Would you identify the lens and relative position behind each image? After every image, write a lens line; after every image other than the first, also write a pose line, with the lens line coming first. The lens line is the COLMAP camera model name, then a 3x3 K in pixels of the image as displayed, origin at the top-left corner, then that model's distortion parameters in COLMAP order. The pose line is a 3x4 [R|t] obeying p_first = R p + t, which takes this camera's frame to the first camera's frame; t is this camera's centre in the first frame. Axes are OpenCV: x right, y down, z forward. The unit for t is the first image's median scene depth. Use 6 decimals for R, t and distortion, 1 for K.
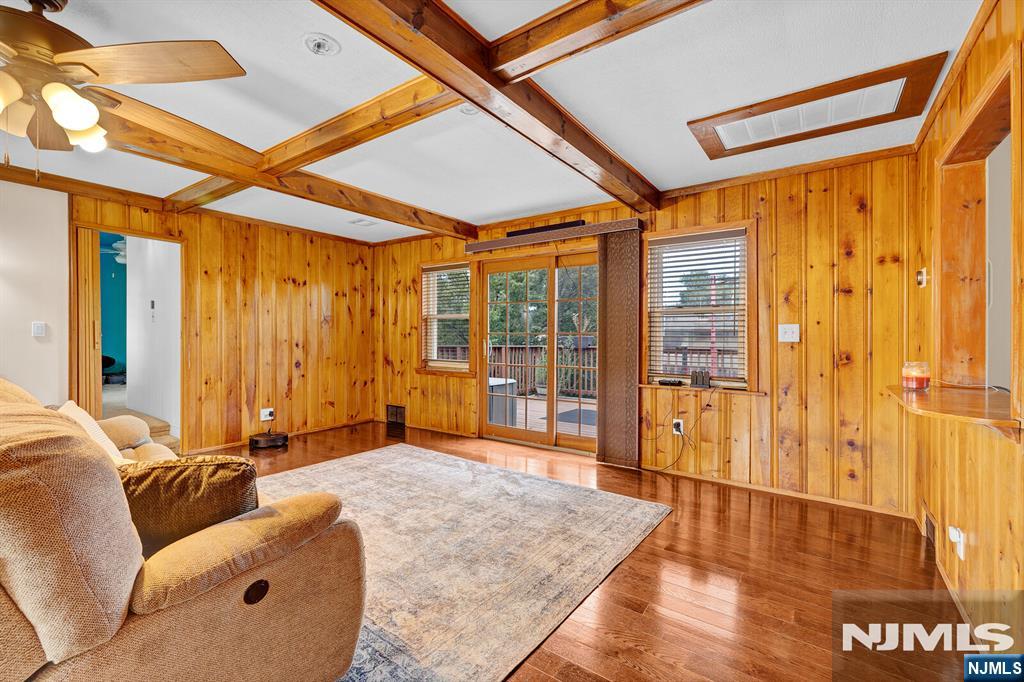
lens RADIAL K [[446.4, 0, 508.7], [0, 446.4, 336.0], [0, 0, 1]] dist [0.001809, -0.000186]
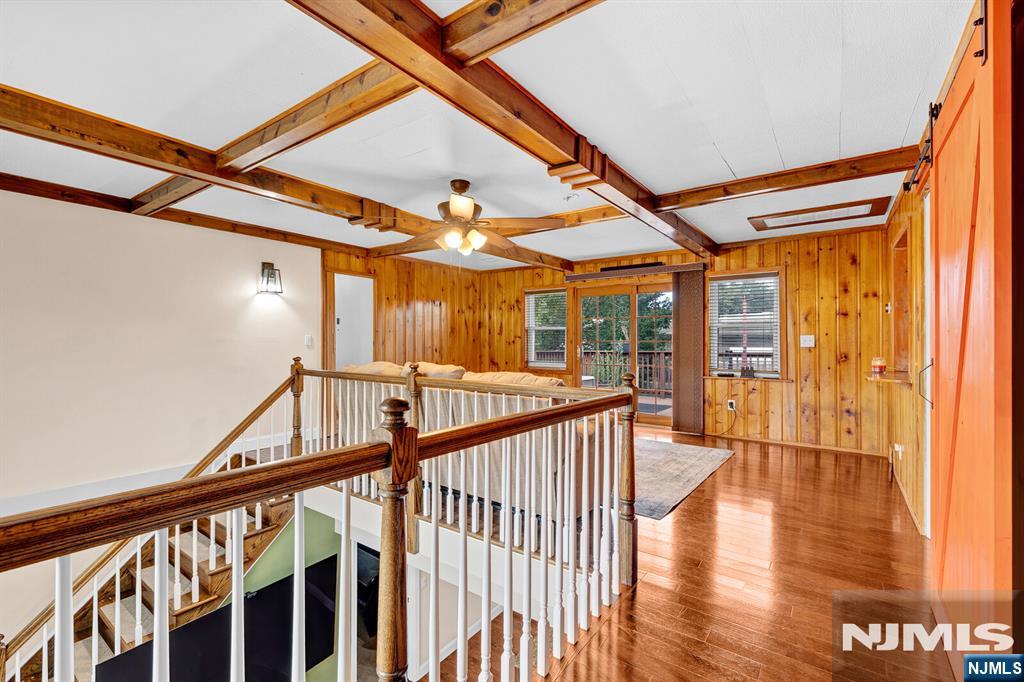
lens RADIAL K [[446.4, 0, 517.0], [0, 446.4, 339.7], [0, 0, 1]] dist [0.001809, -0.000186]
pose [[0.999959, -0.003447, -0.008402, -0.306358], [0.003403, 0.999981, -0.005178, -0.005666], [0.008419, 0.005149, 0.999951, -0.464633]]
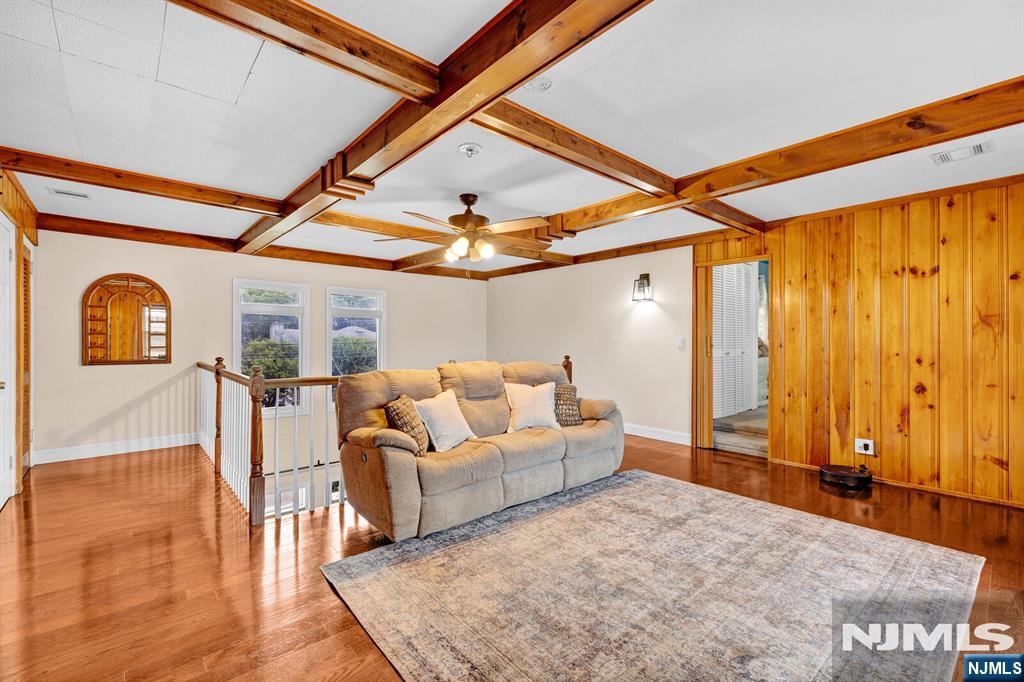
lens RADIAL K [[446.4, 0, 511.6], [0, 446.4, 343.4], [0, 0, 1]] dist [0.001809, -0.000186]
pose [[-0.233699, -0.004041, -0.972301, 0.494959], [-0.004857, 0.999984, -0.002989, -0.003404], [0.972297, 0.004024, -0.233714, 0.753057]]
